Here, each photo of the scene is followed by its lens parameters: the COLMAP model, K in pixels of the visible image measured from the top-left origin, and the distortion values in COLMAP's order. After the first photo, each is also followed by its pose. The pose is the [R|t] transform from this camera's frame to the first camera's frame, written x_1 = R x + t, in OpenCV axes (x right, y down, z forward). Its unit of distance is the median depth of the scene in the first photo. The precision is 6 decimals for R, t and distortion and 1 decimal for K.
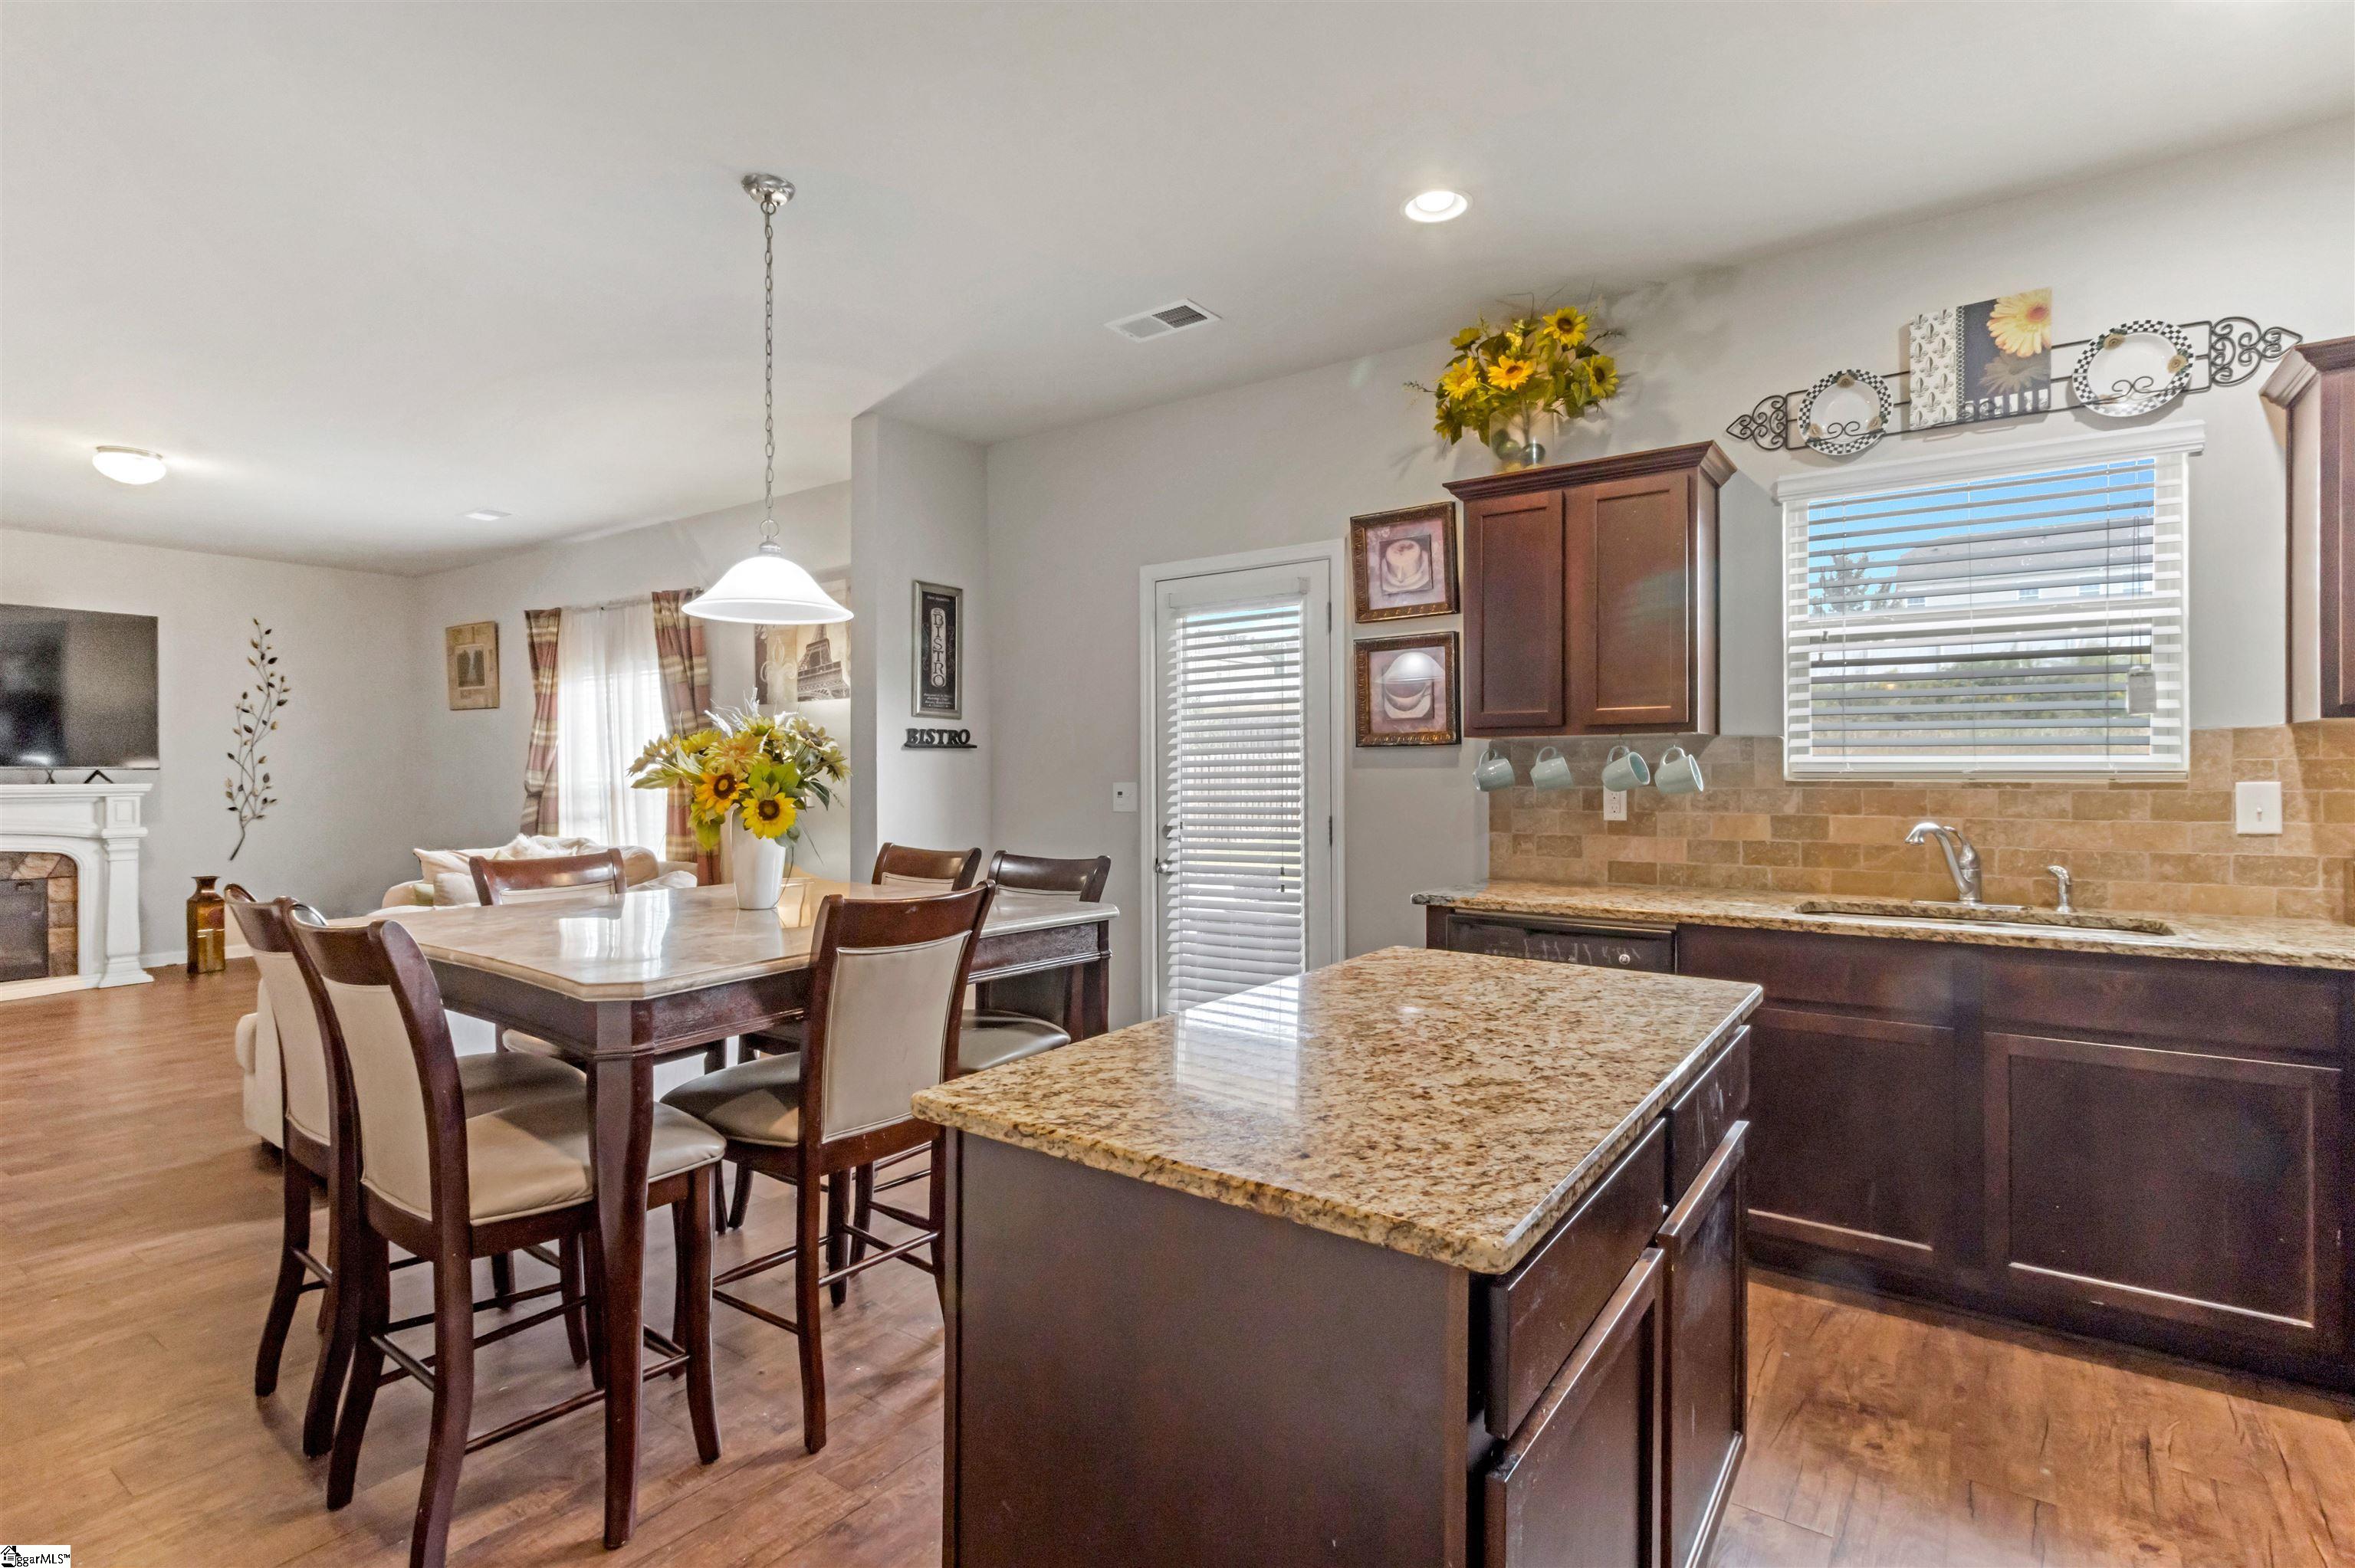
lens RADIAL K [[1124.7, 0, 1199.2], [0, 1124.7, 778.3], [0, 0, 1]] dist [-0.001569, -0.000093]
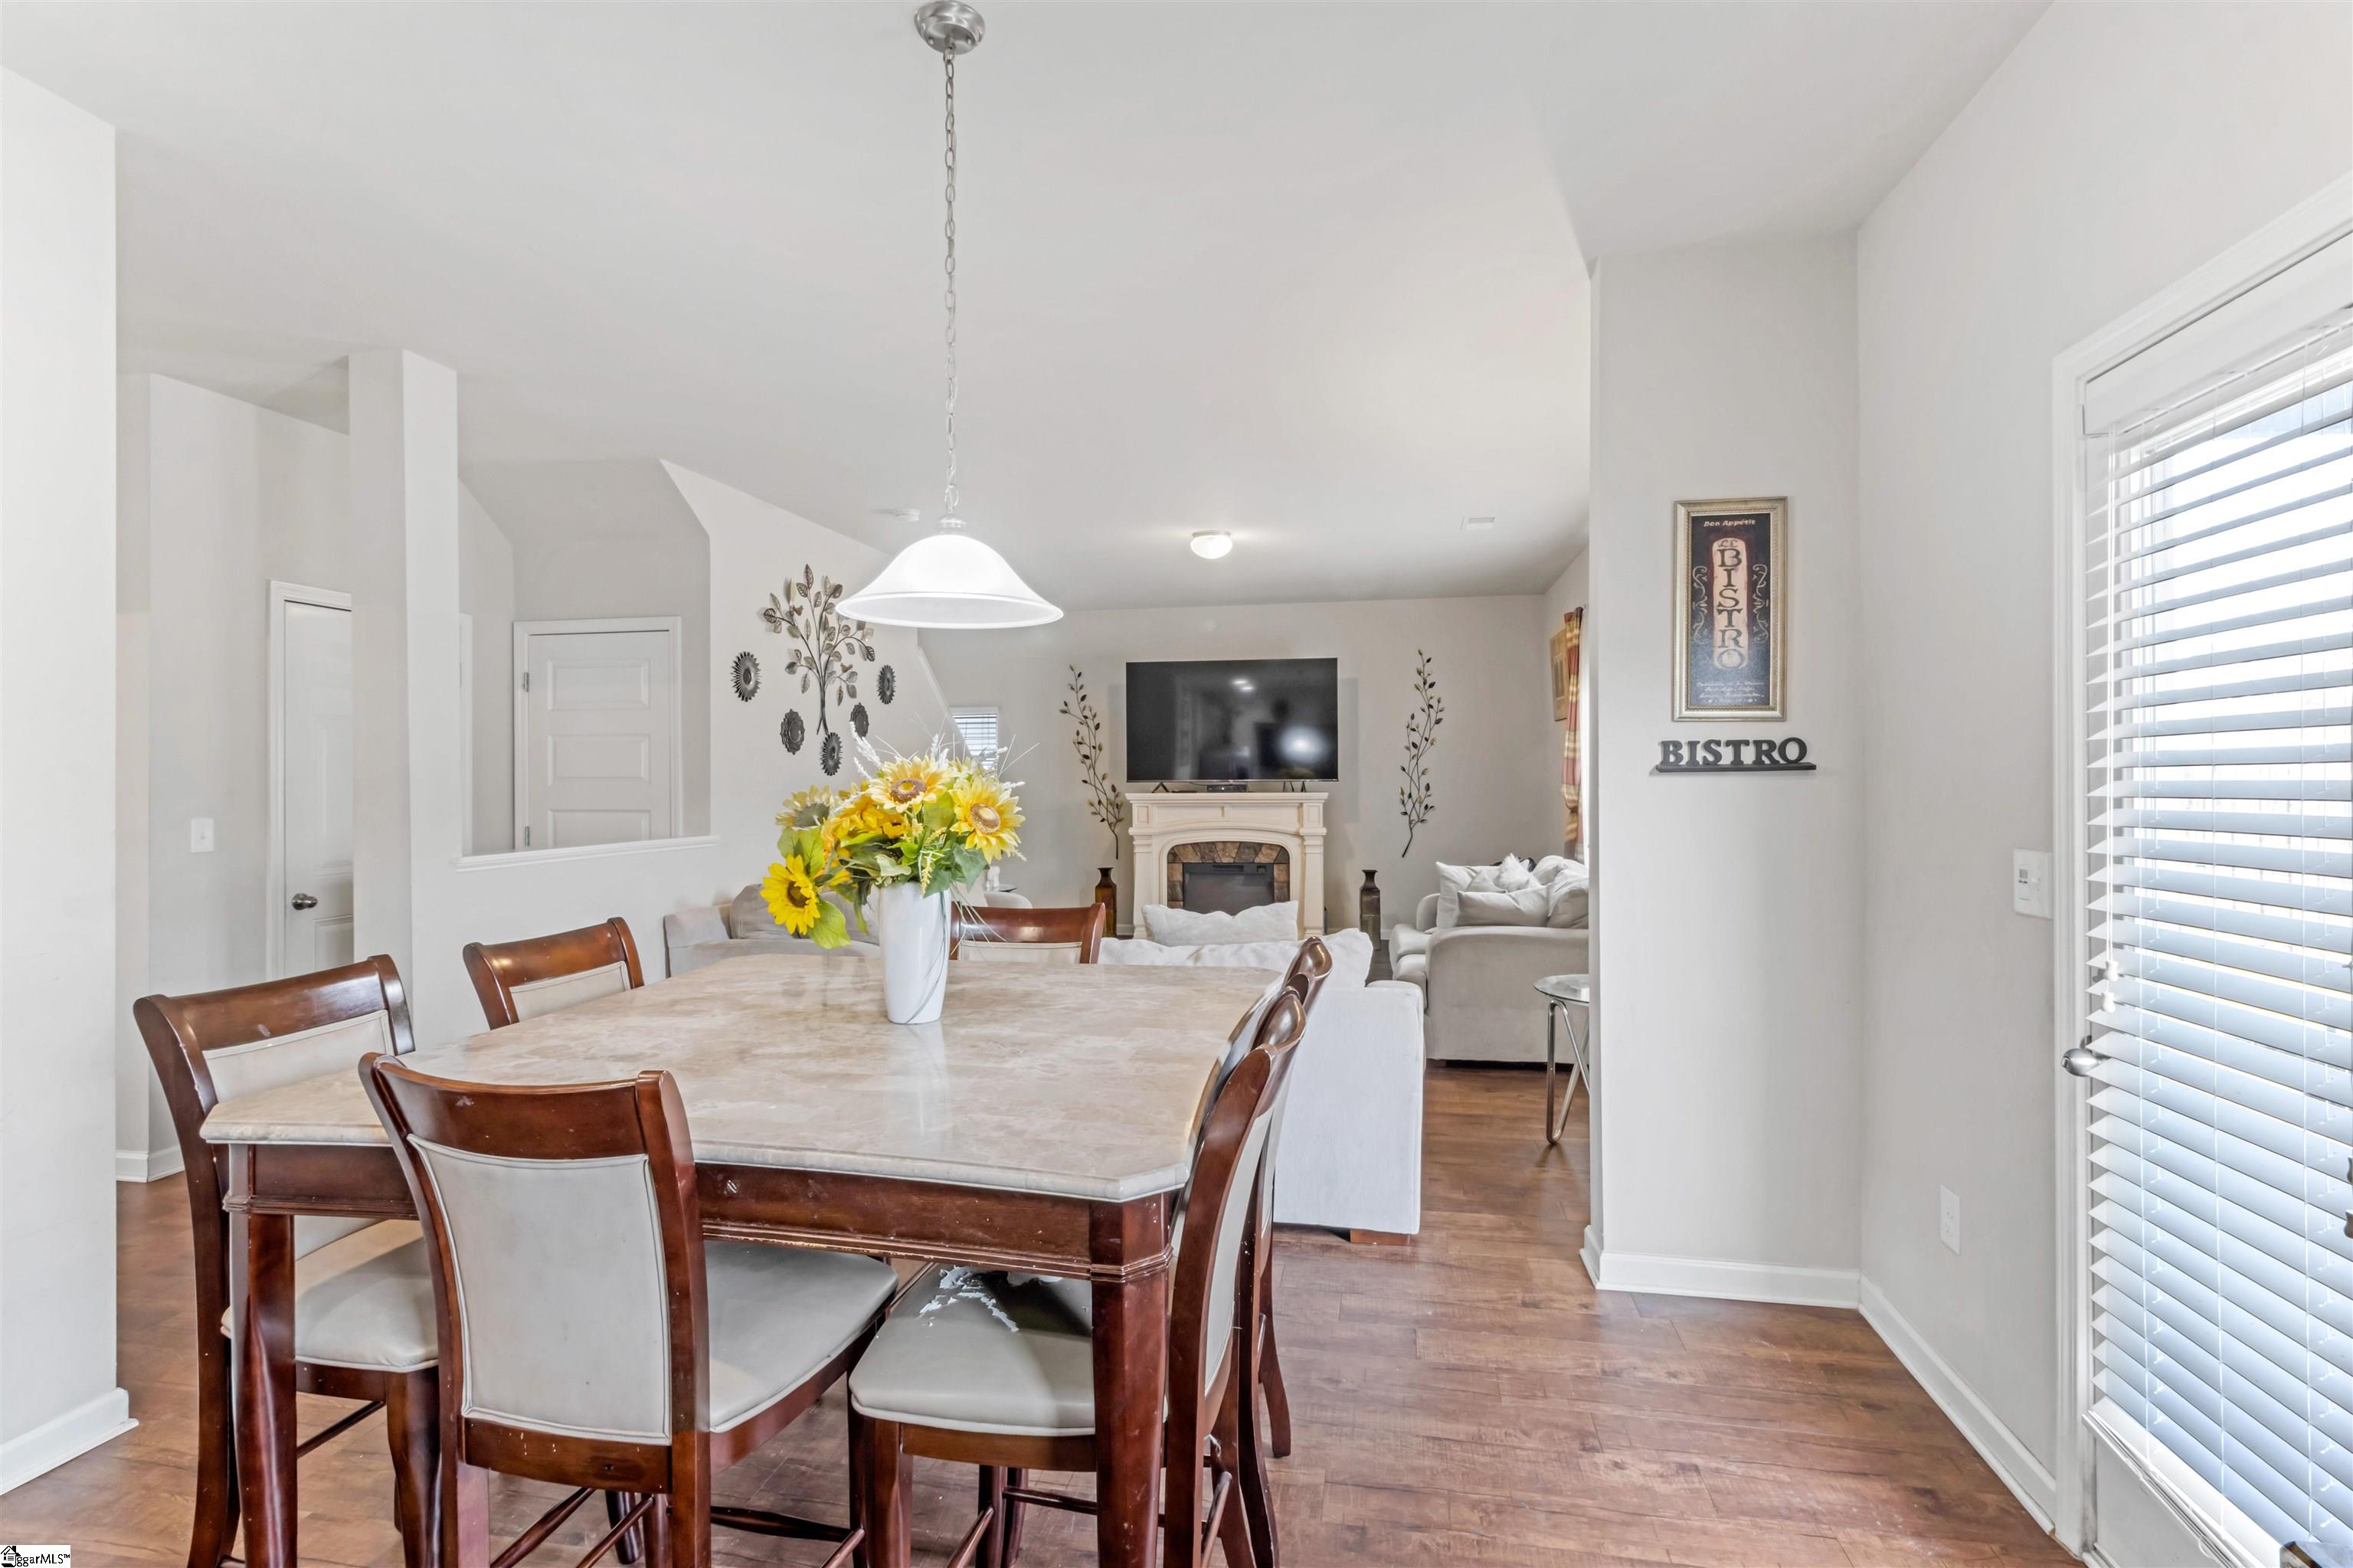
lens RADIAL K [[1124.0, 0, 1202.0], [0, 1124.0, 766.8], [0, 0, 1]] dist [-0.001569, -0.000093]
pose [[0.424012, -0.003931, -0.905648, 0.138506], [0.000711, 0.999992, -0.004008, -0.019661], [0.905656, 0.001056, 0.424011, 0.354605]]
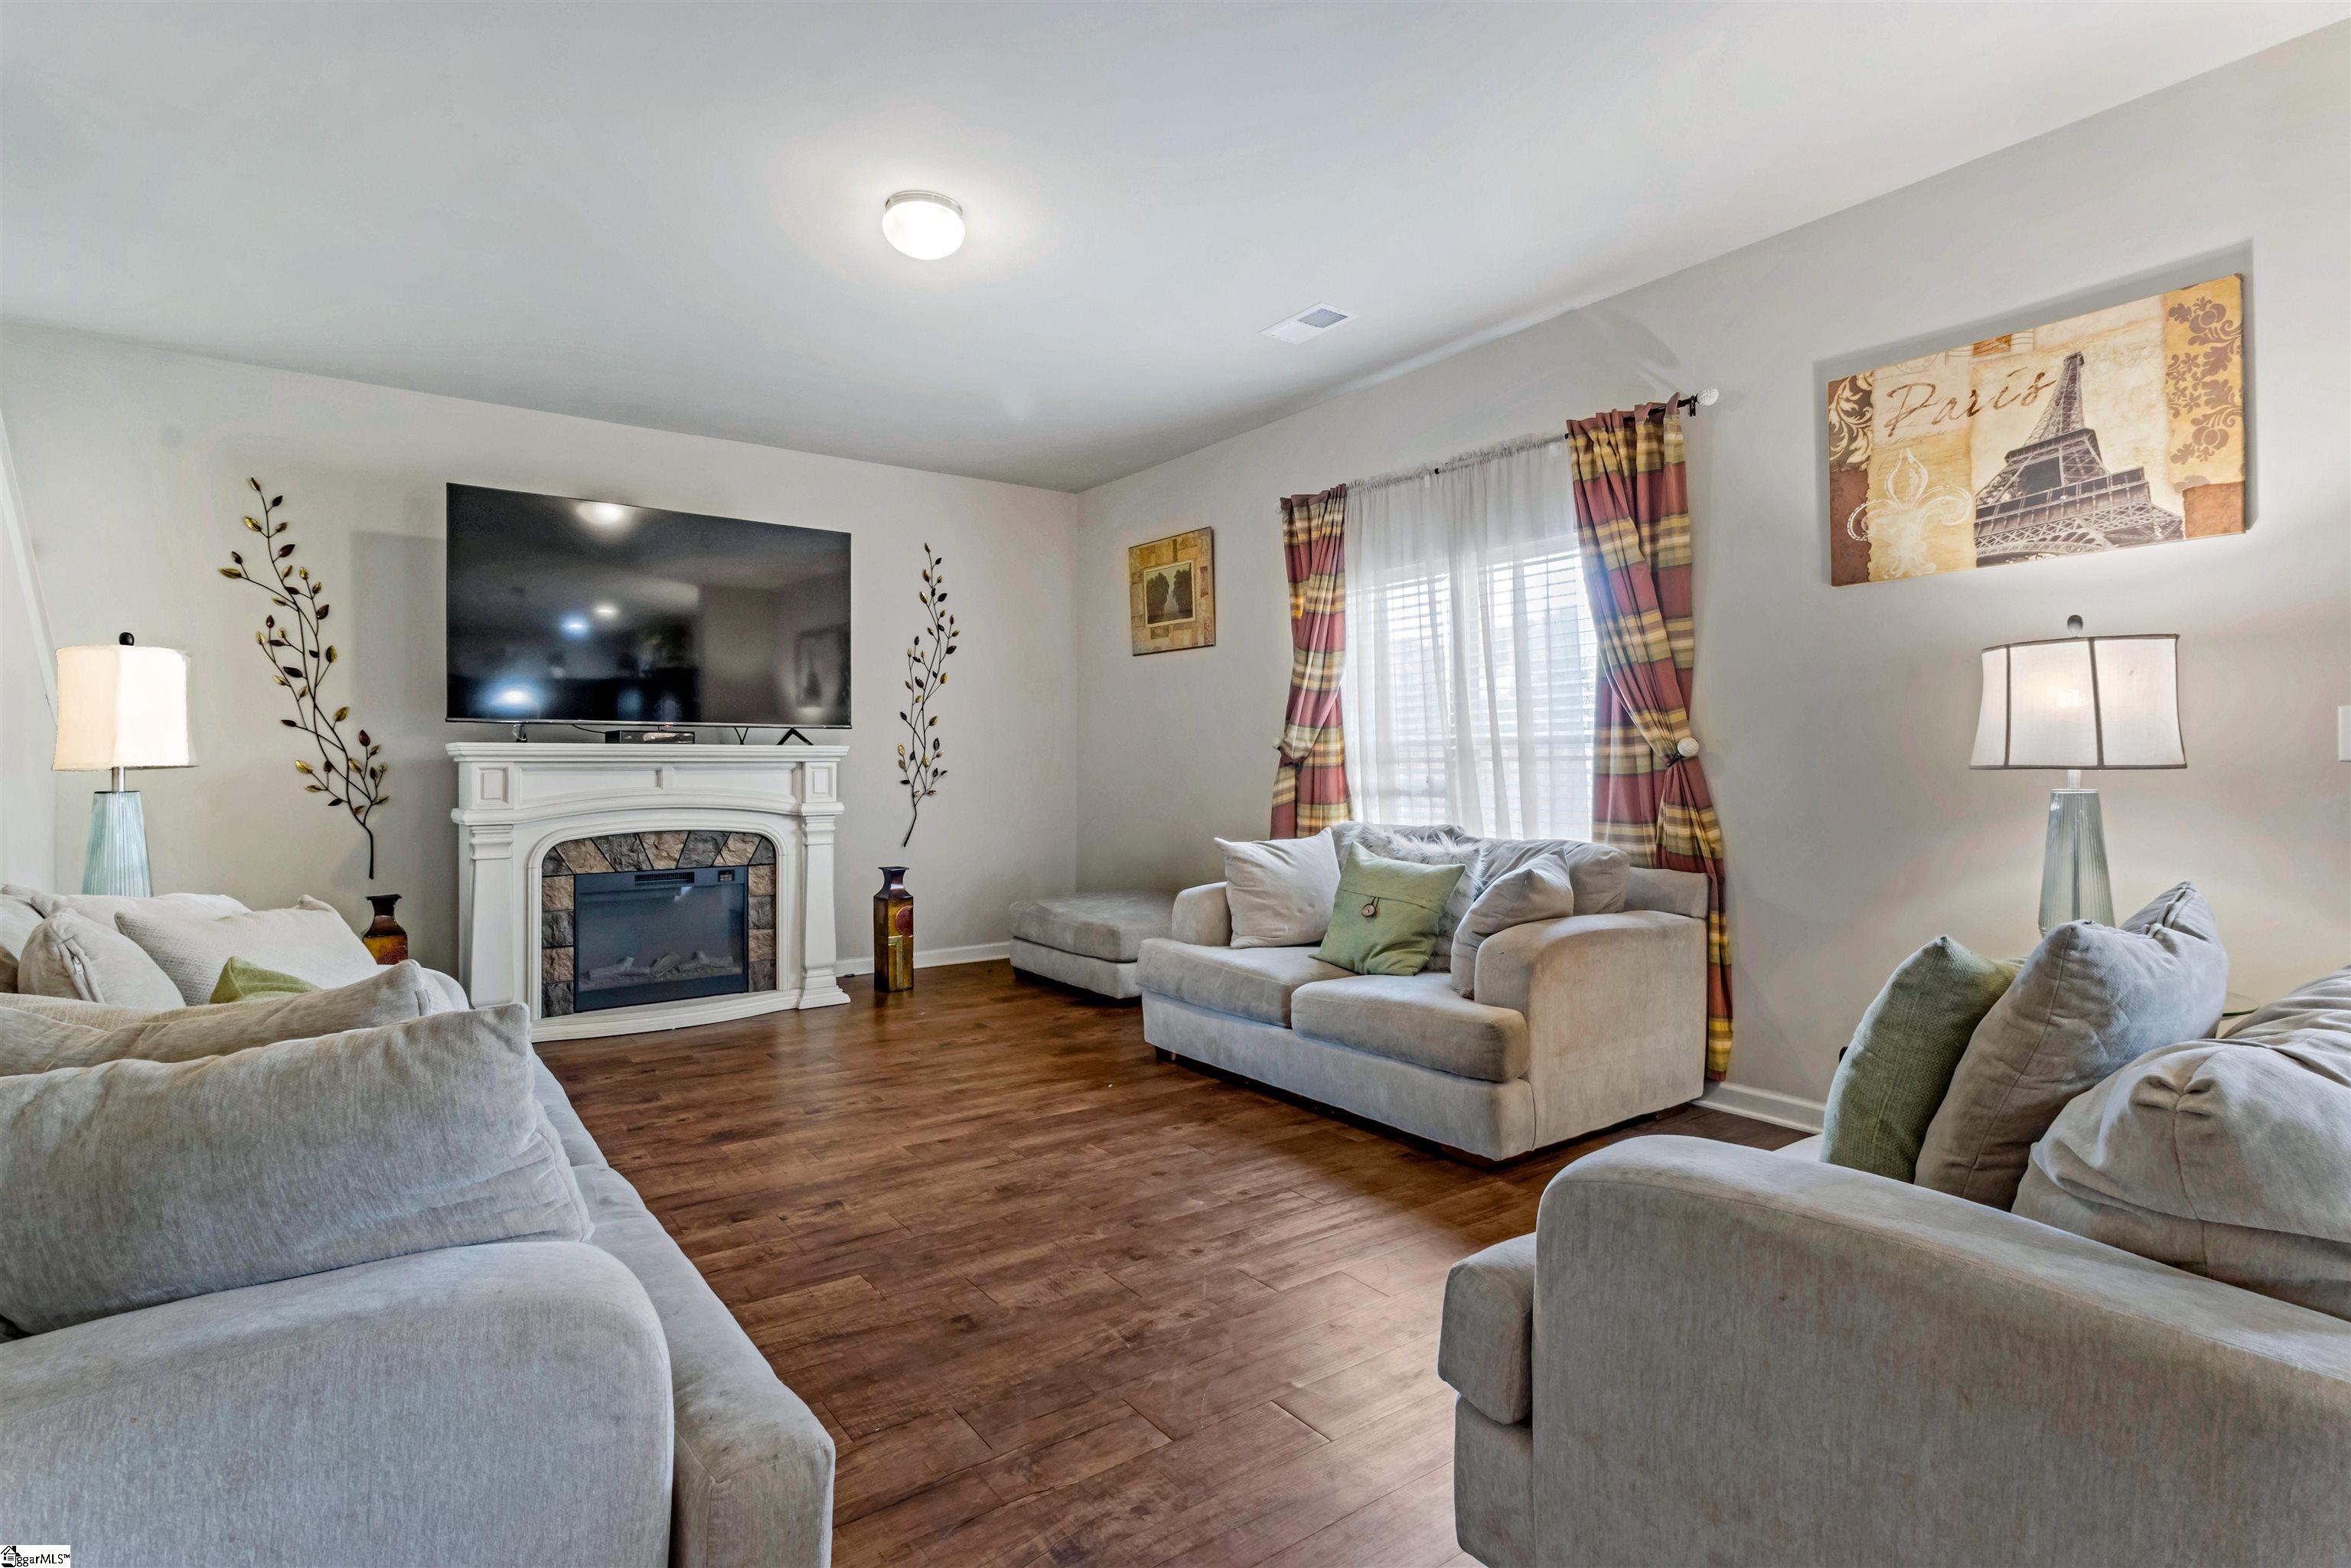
lens RADIAL K [[1122.9, 0, 1172.2], [0, 1122.9, 768.7], [0, 0, 1]] dist [-0.001569, -0.000093]
pose [[0.943269, -0.000077, -0.332029, -0.478387], [-0.000719, 0.999997, -0.002276, 0.022702], [0.332028, 0.002385, 0.943266, 0.354043]]
